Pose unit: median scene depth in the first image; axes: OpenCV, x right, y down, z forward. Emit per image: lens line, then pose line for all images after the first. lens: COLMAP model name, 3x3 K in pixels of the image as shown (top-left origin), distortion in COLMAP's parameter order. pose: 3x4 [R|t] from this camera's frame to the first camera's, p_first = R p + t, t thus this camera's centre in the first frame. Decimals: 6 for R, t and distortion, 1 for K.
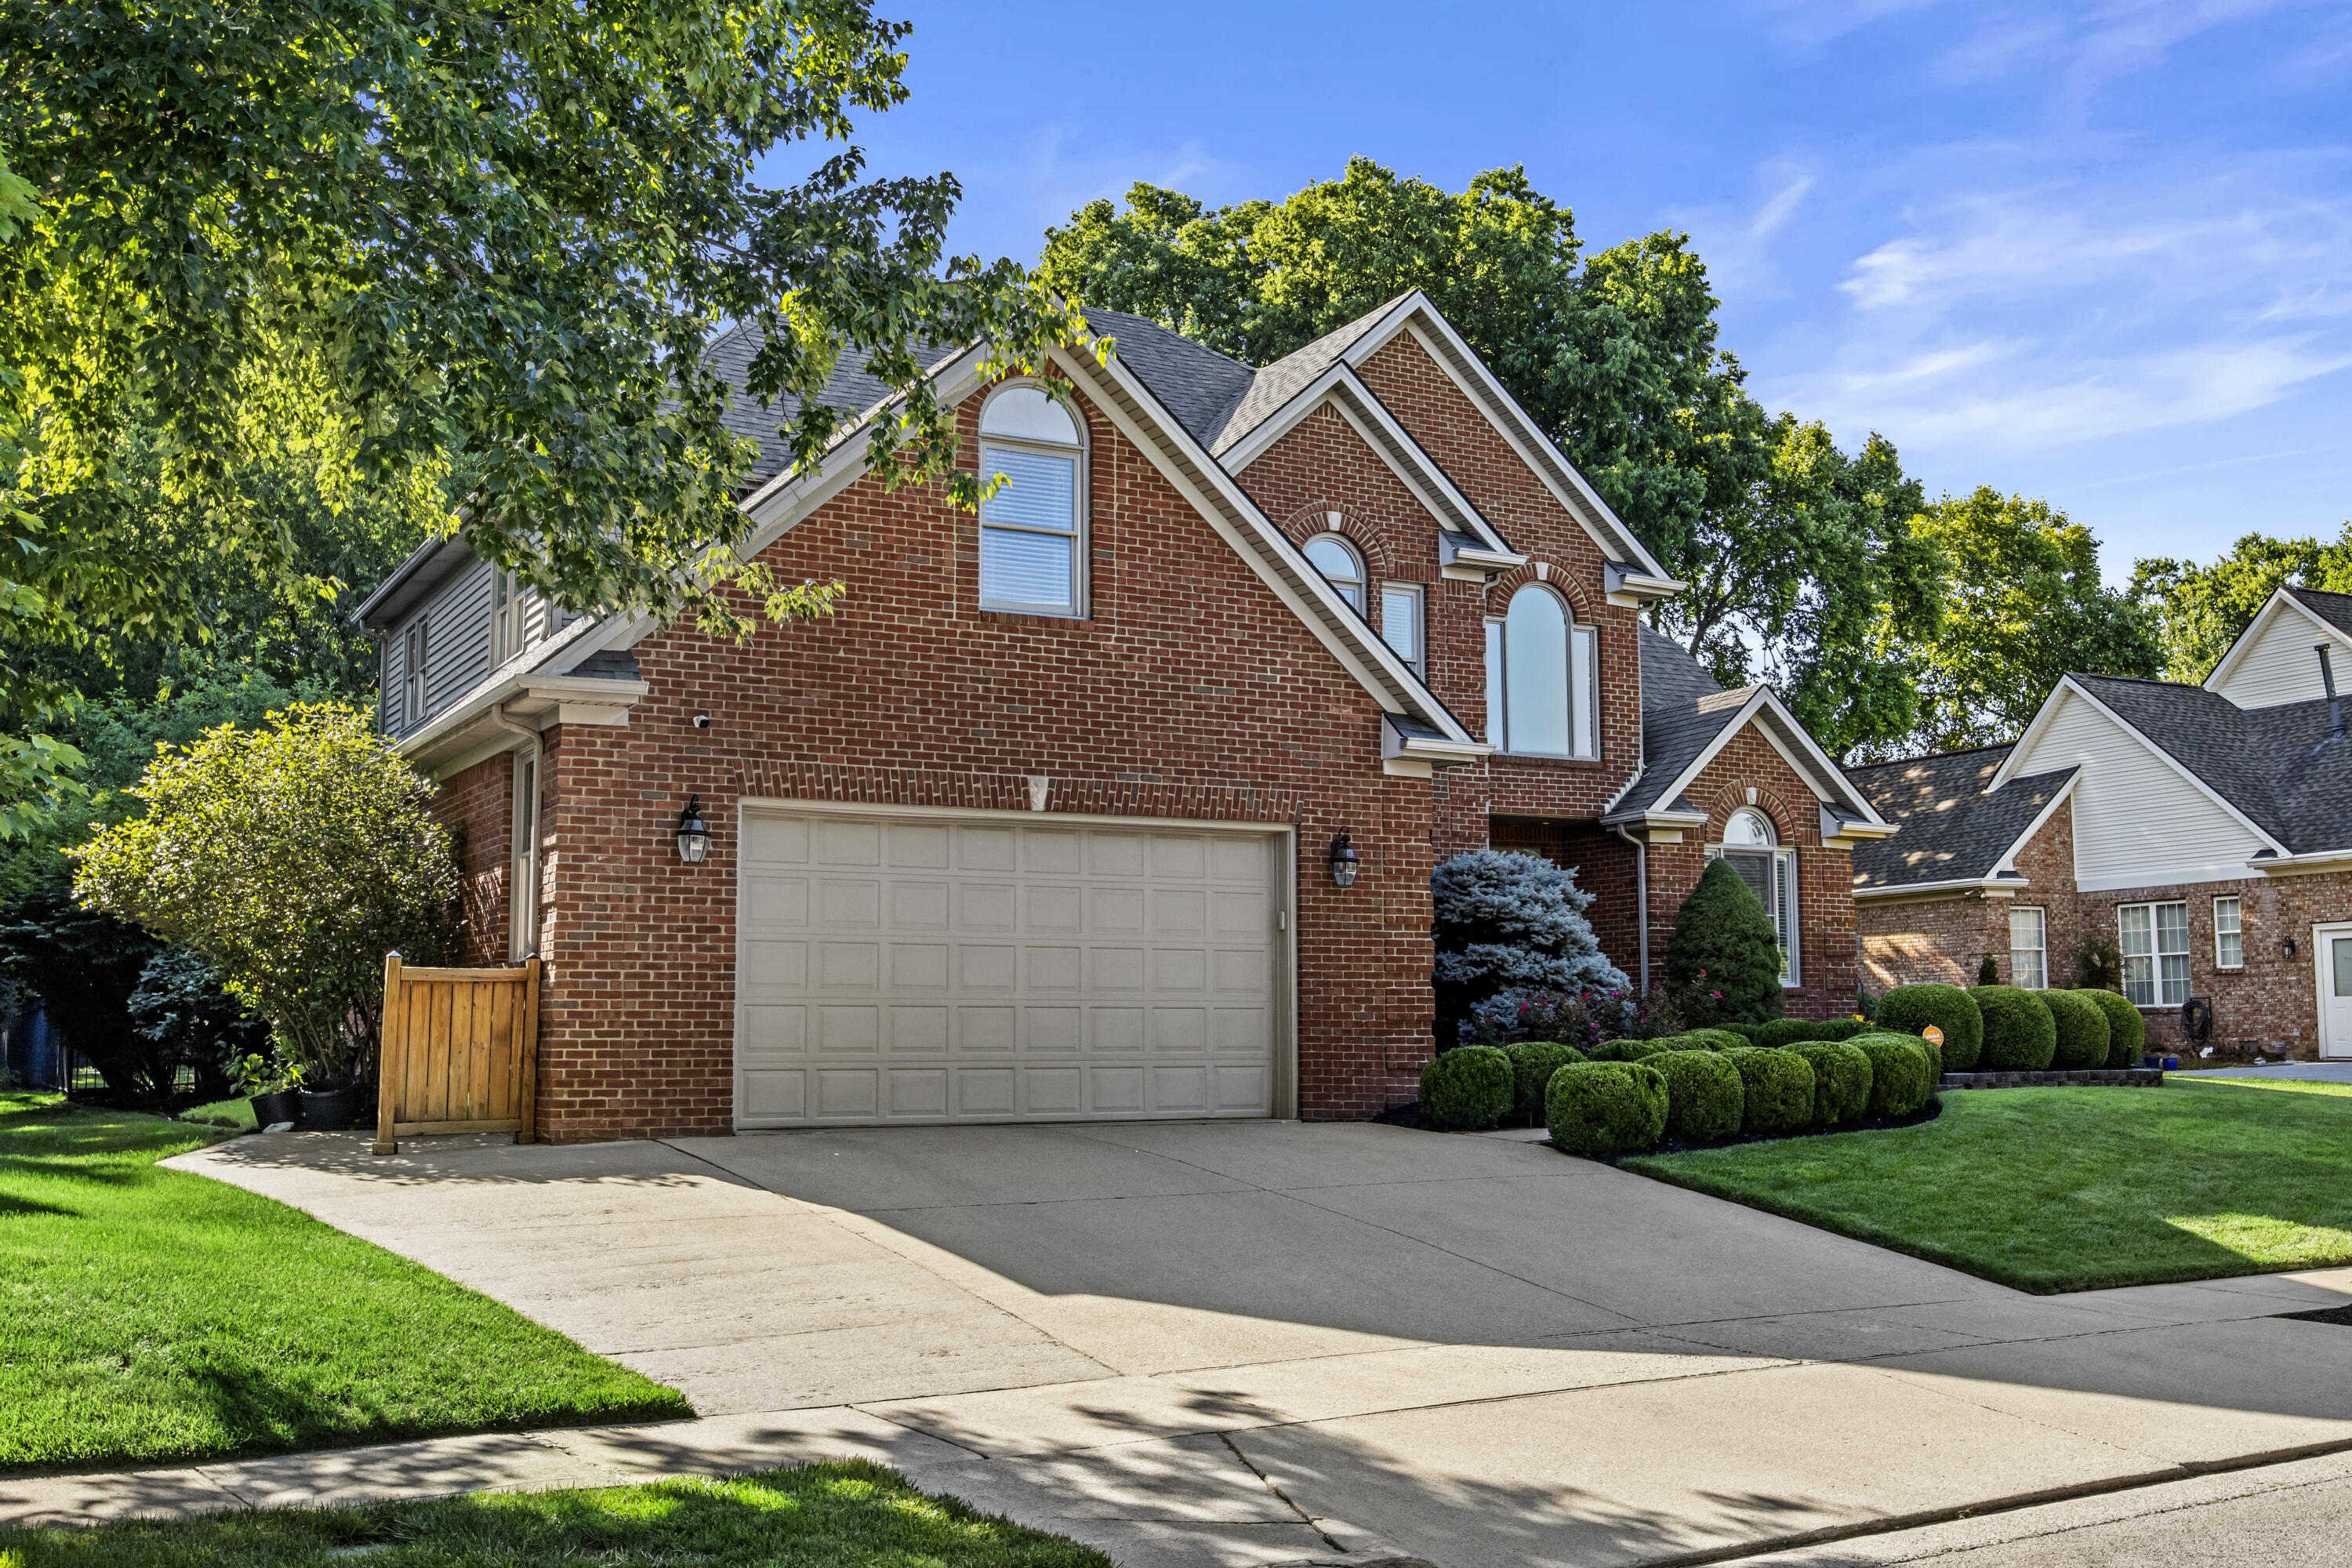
lens RADIAL K [[2353.7, 0, 1176.0], [0, 2353.7, 784.0], [0, 0, 1]] dist [-0.011023, -0.007950]
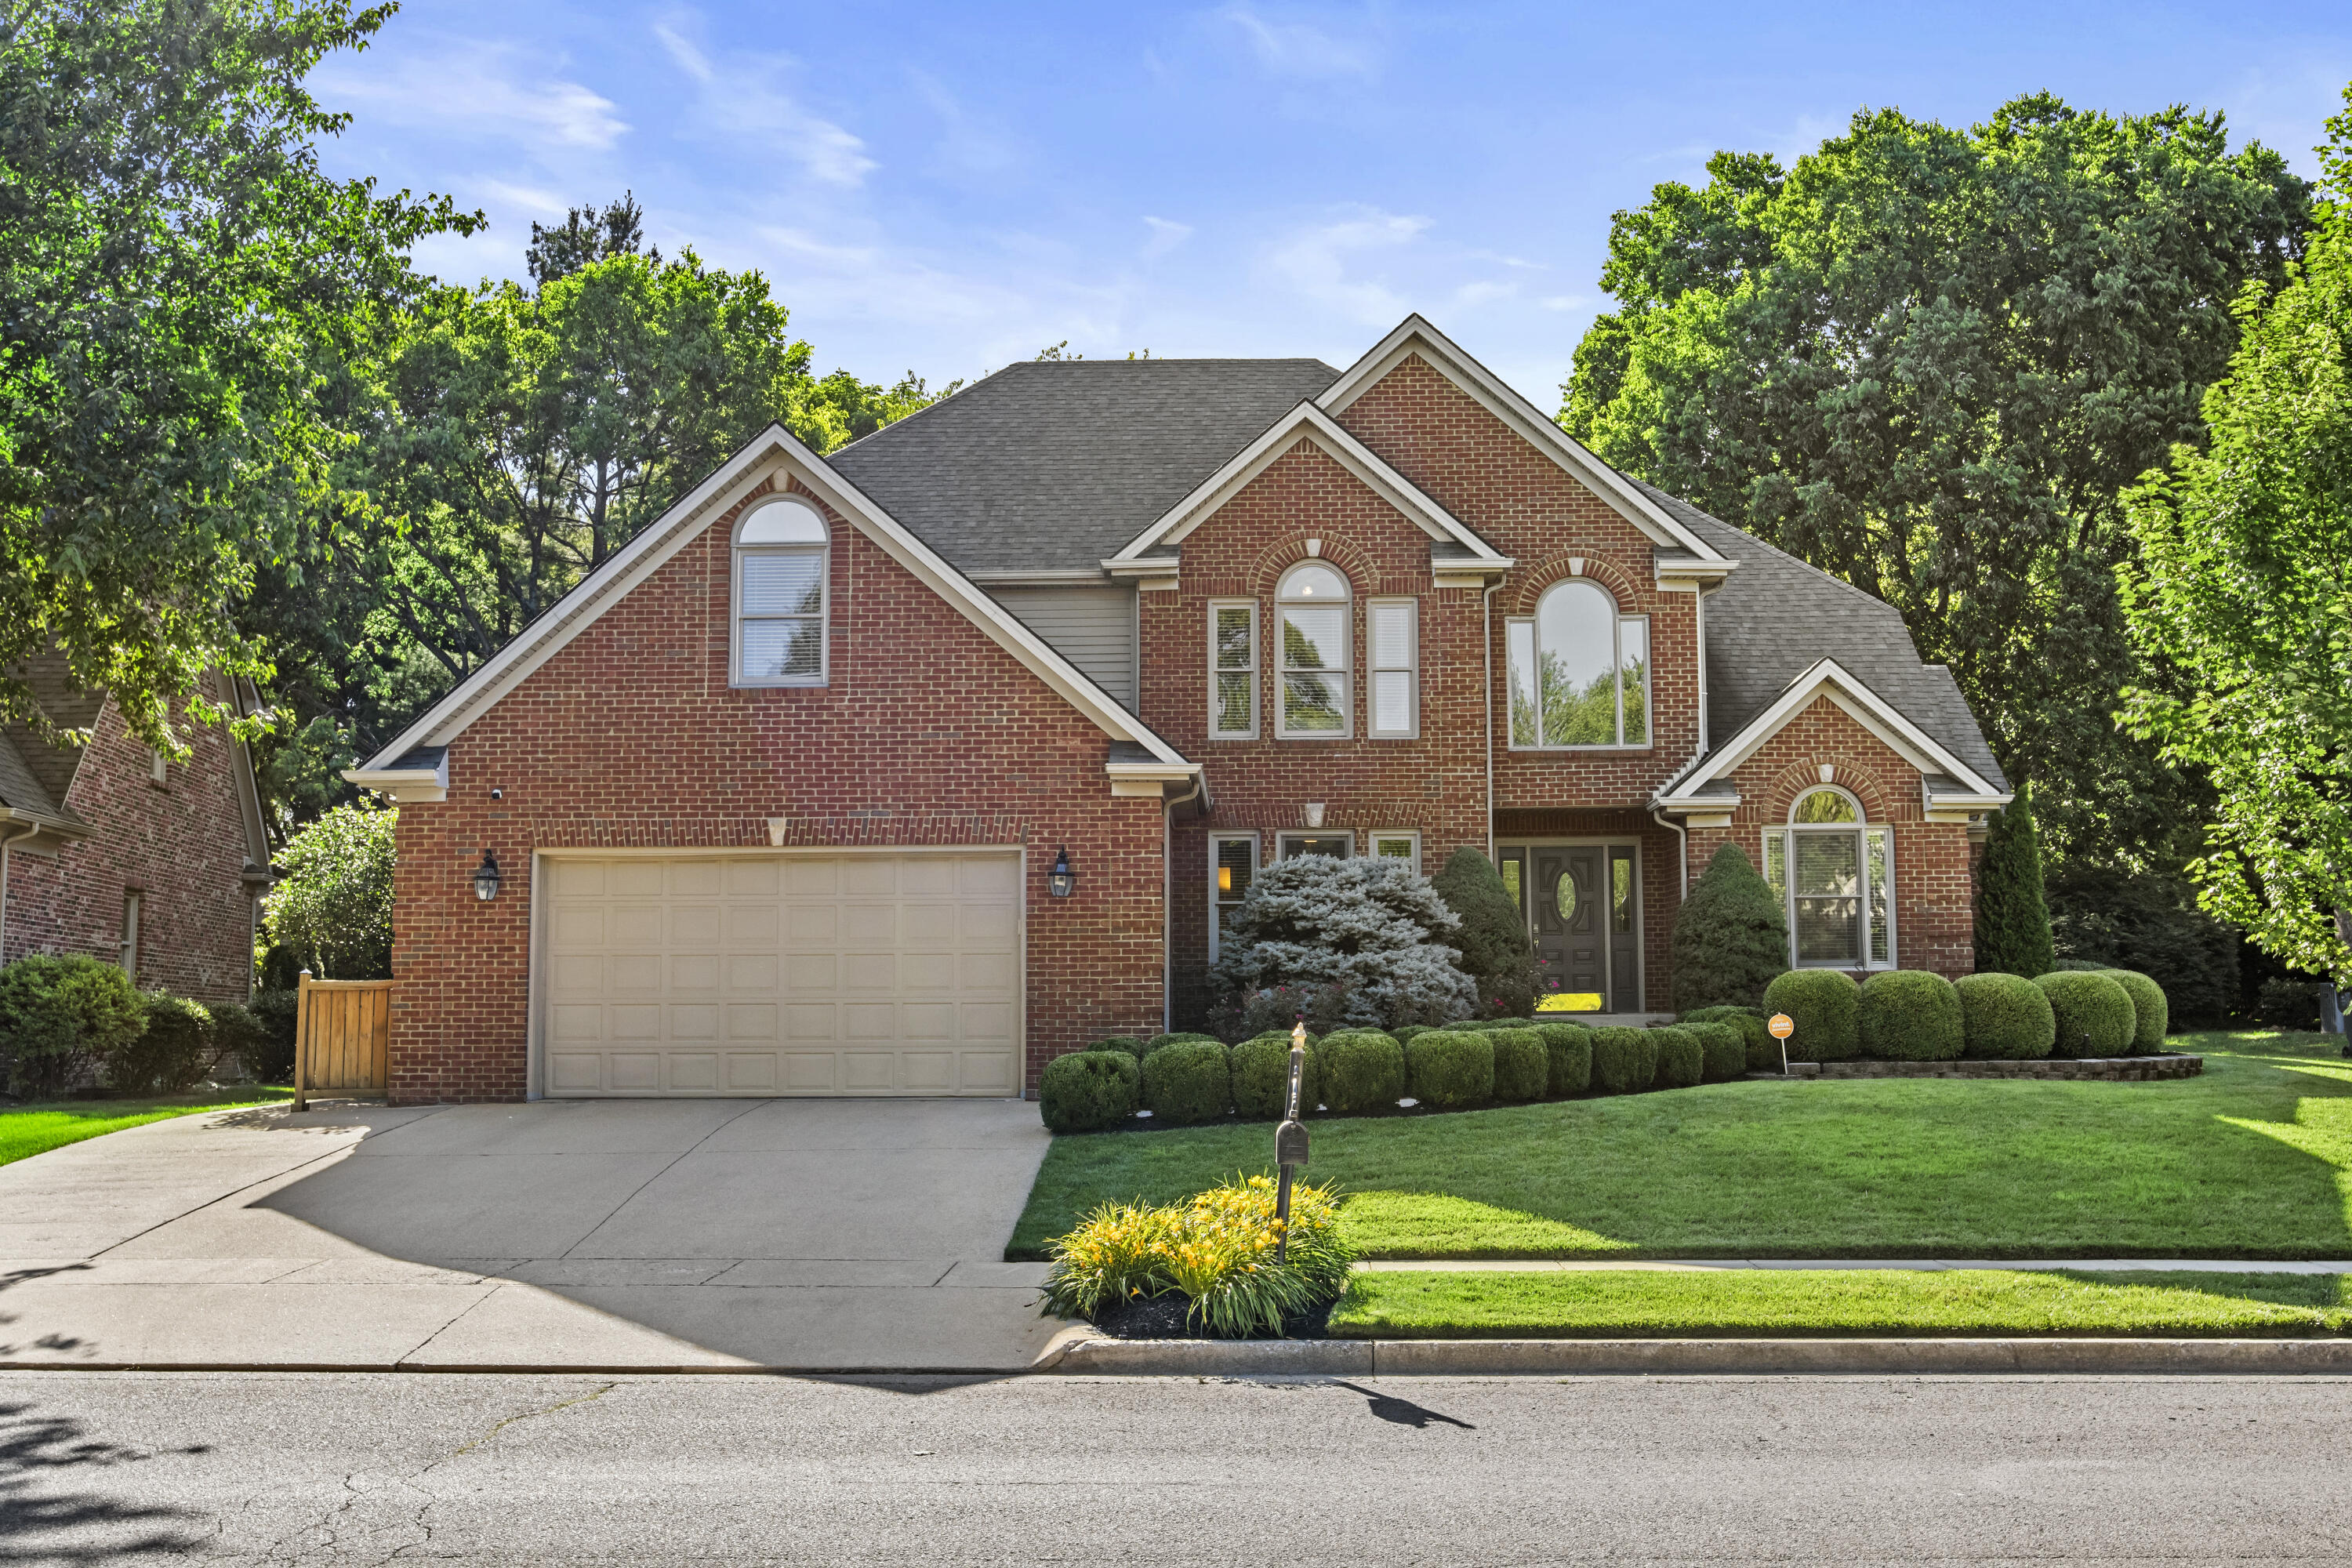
lens RADIAL K [[2353.7, 0, 1176.0], [0, 2353.7, 784.0], [0, 0, 1]] dist [-0.011023, -0.007950]
pose [[0.852372, -0.052440, -0.520299, 0.729995], [0.059209, 0.998239, -0.003611, -0.003987], [0.519573, -0.027729, 0.853976, 0.050249]]
